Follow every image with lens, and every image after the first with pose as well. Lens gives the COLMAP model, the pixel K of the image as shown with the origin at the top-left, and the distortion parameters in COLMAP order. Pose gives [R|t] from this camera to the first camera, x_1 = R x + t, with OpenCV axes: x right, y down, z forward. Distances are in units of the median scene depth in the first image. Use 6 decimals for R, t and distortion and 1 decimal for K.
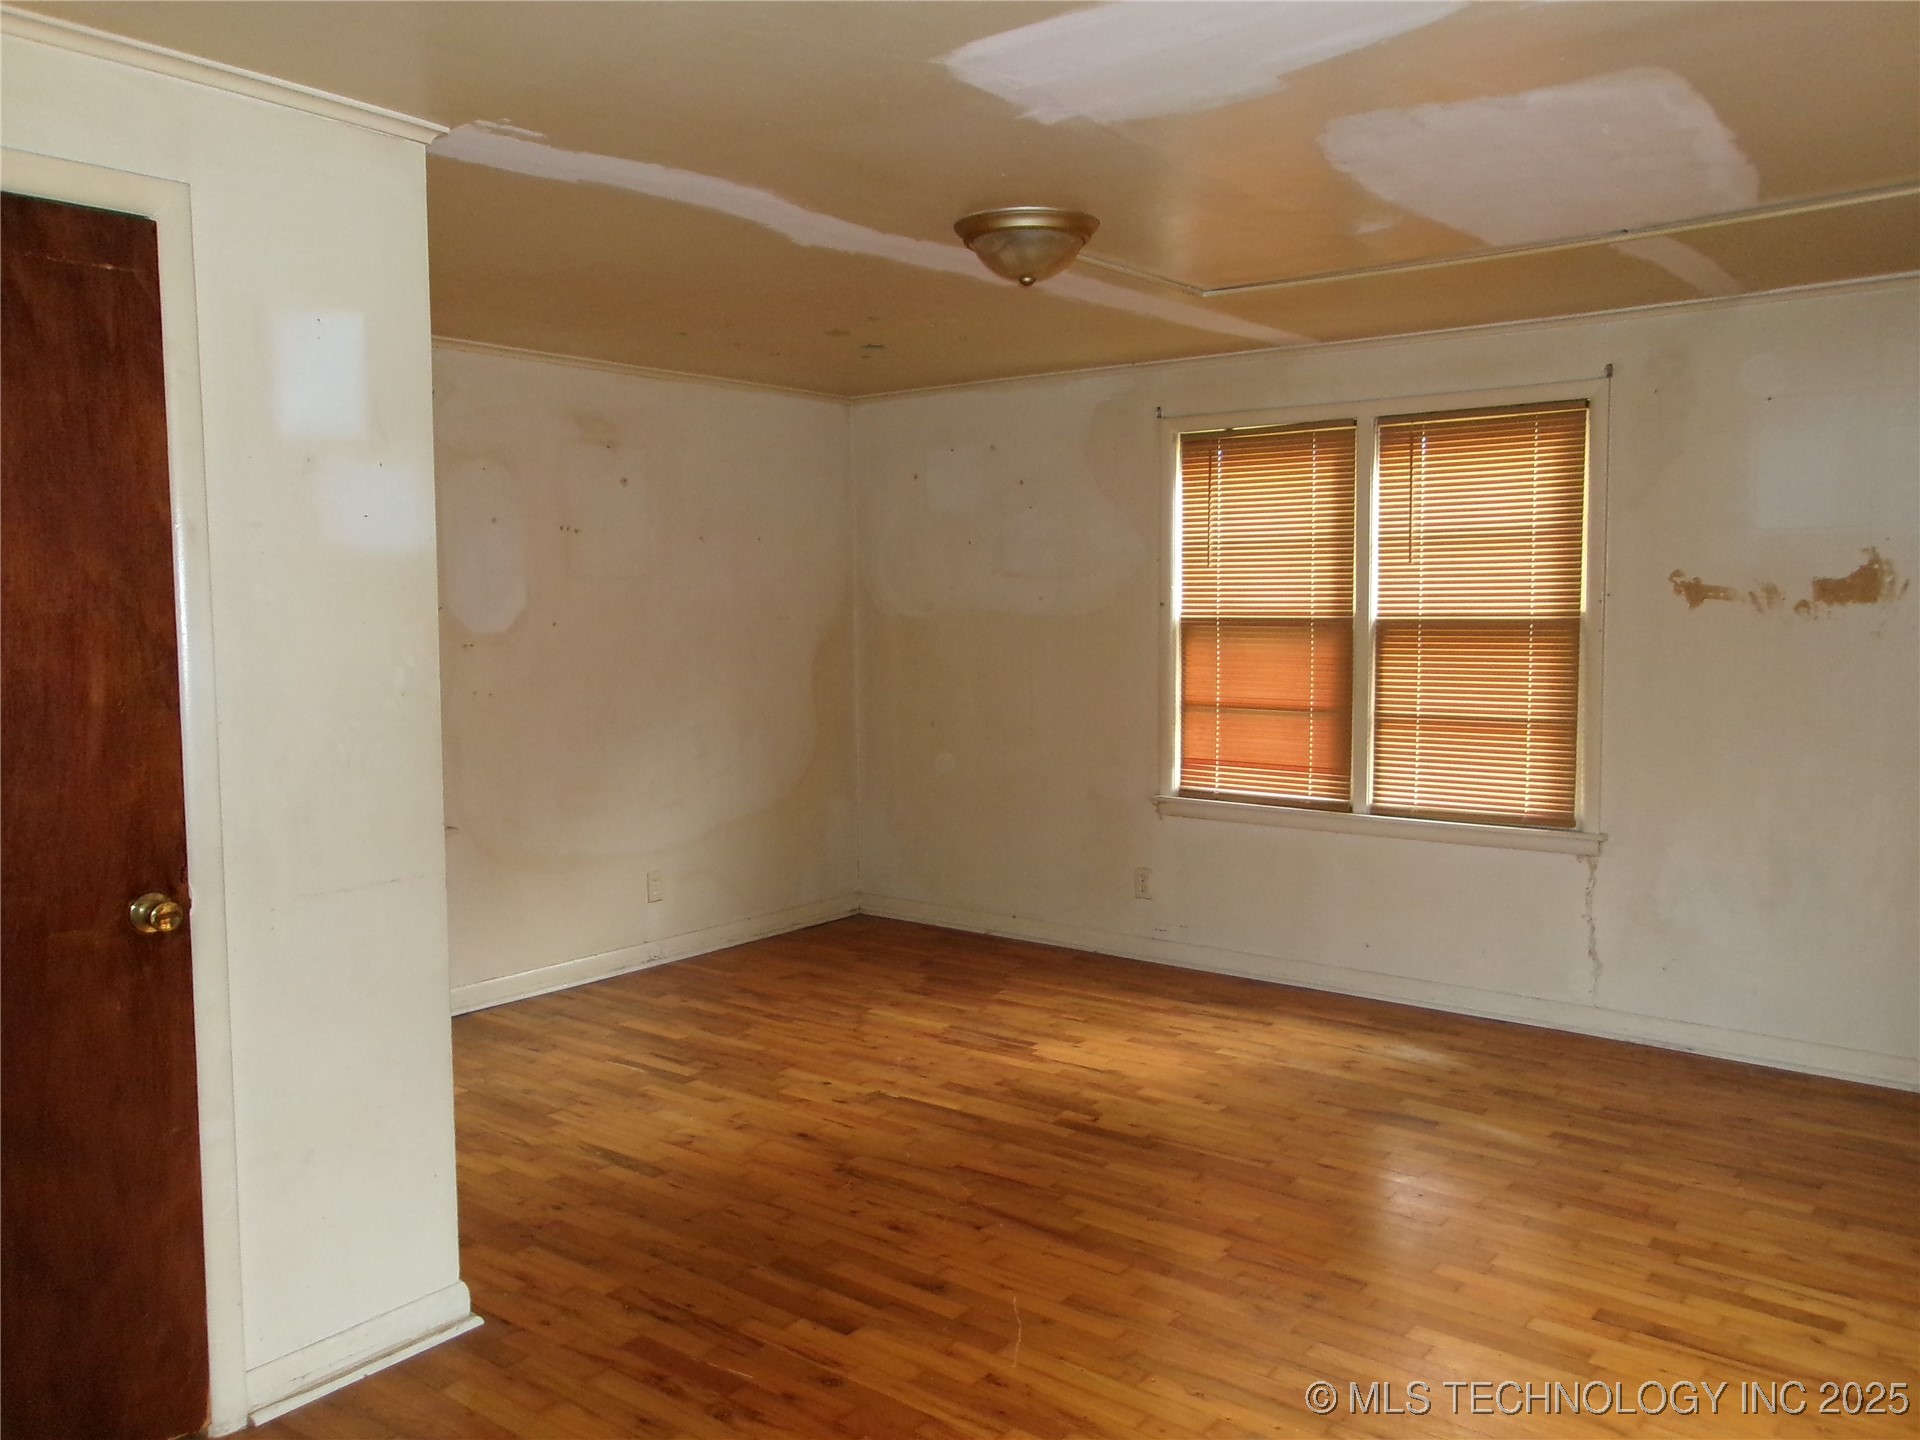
lens RADIAL K [[1525.7, 0, 953.9], [0, 1525.7, 722.9], [0, 0, 1]] dist [0.045597, -0.040102]
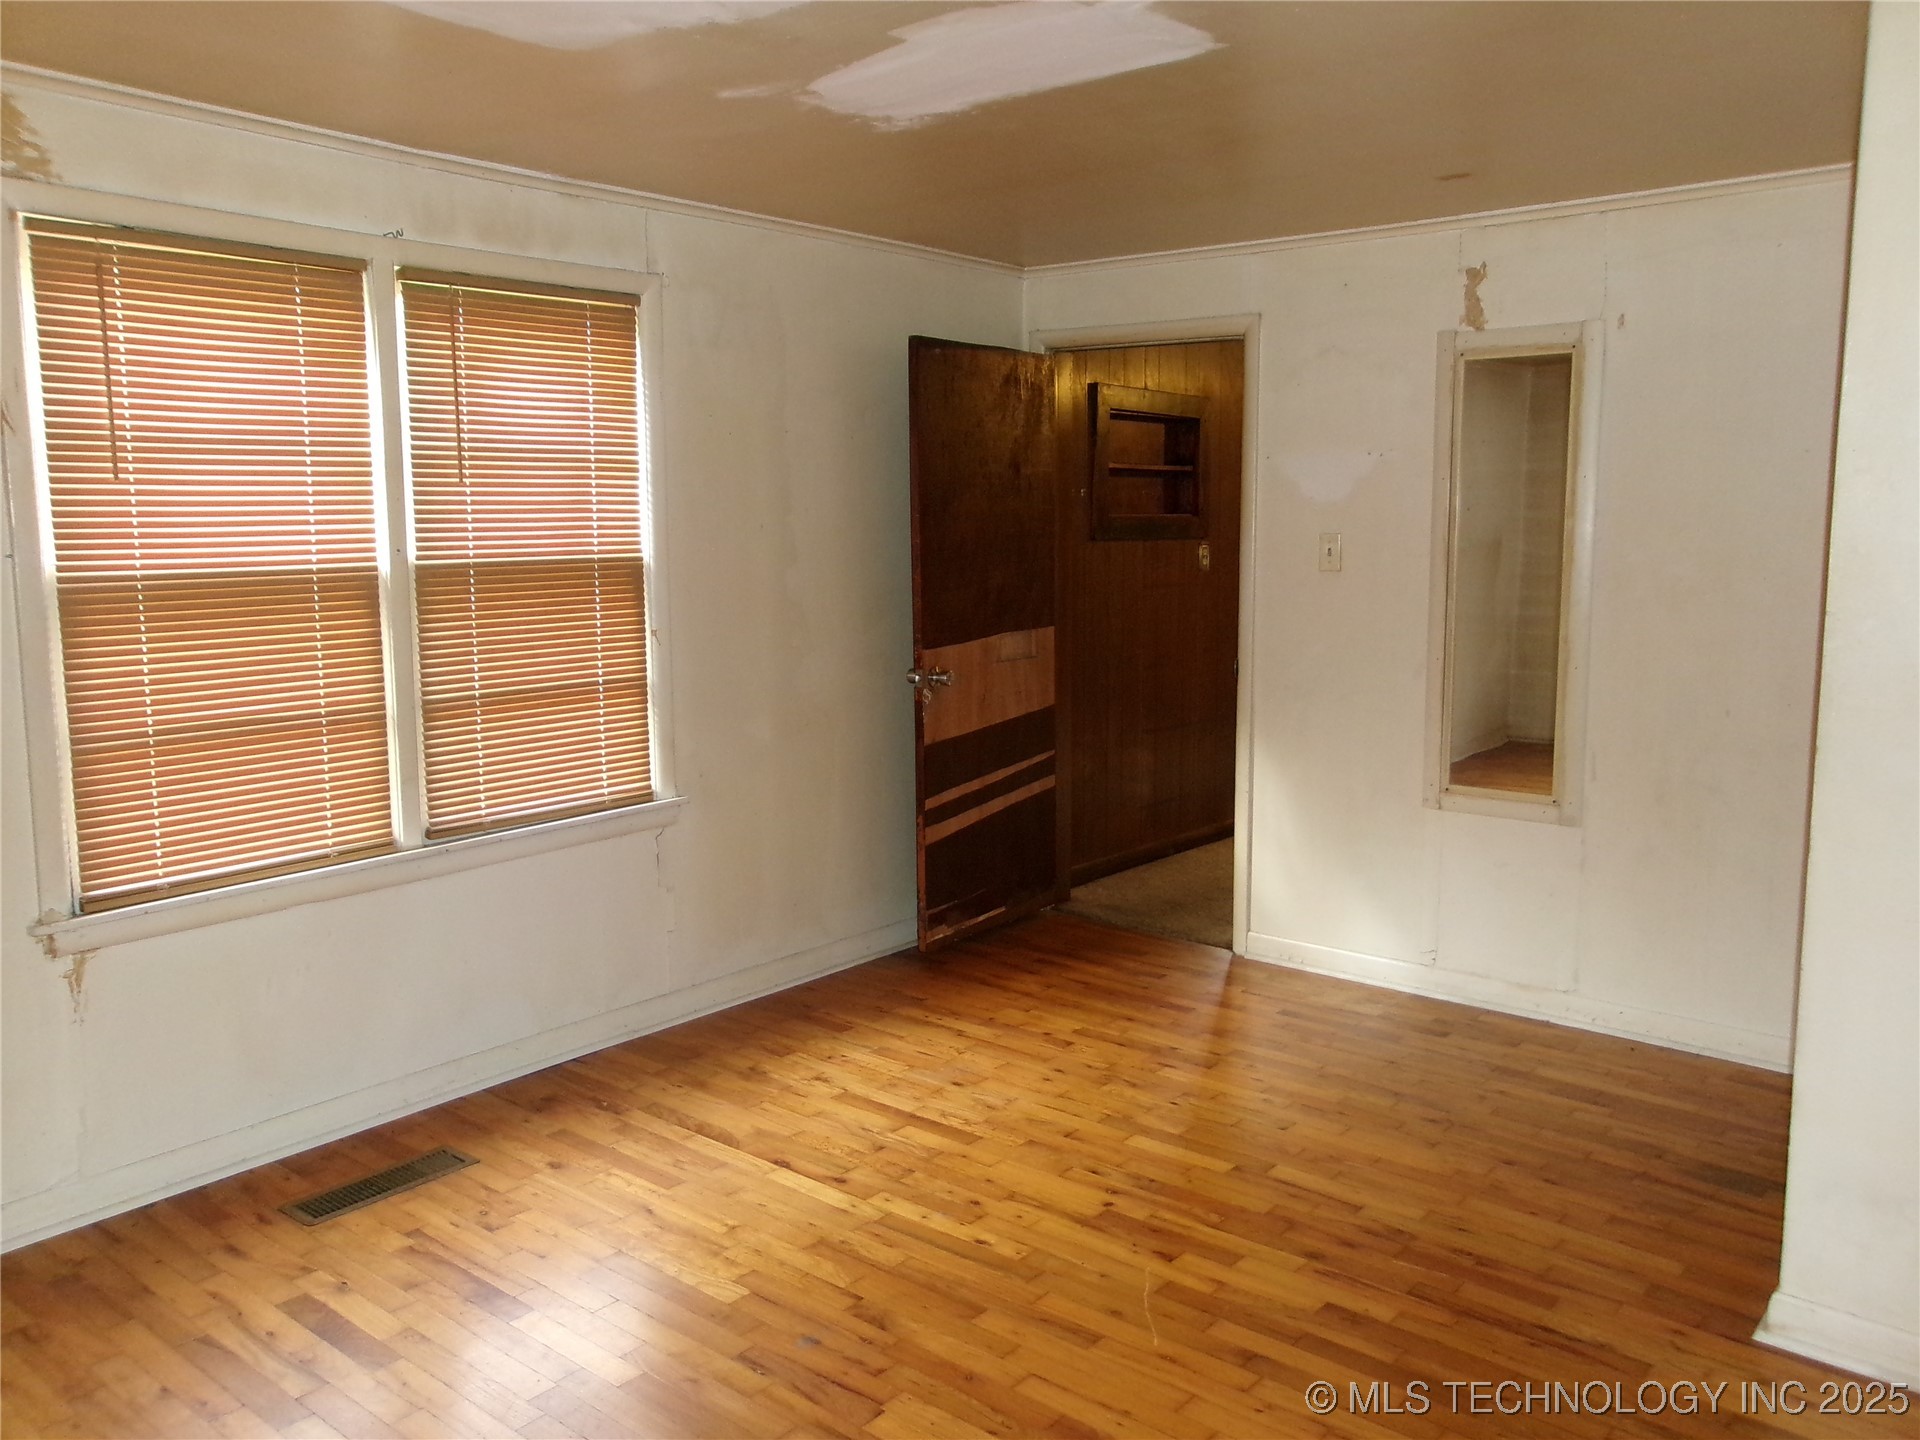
lens RADIAL K [[1525.7, 0, 953.9], [0, 1525.7, 722.9], [0, 0, 1]] dist [0.045597, -0.040102]
pose [[-0.999736, 0.006033, 0.022156, 0.137992], [0.010221, 0.980932, 0.194081, -0.140673], [-0.020563, 0.194256, -0.980735, 1.852101]]
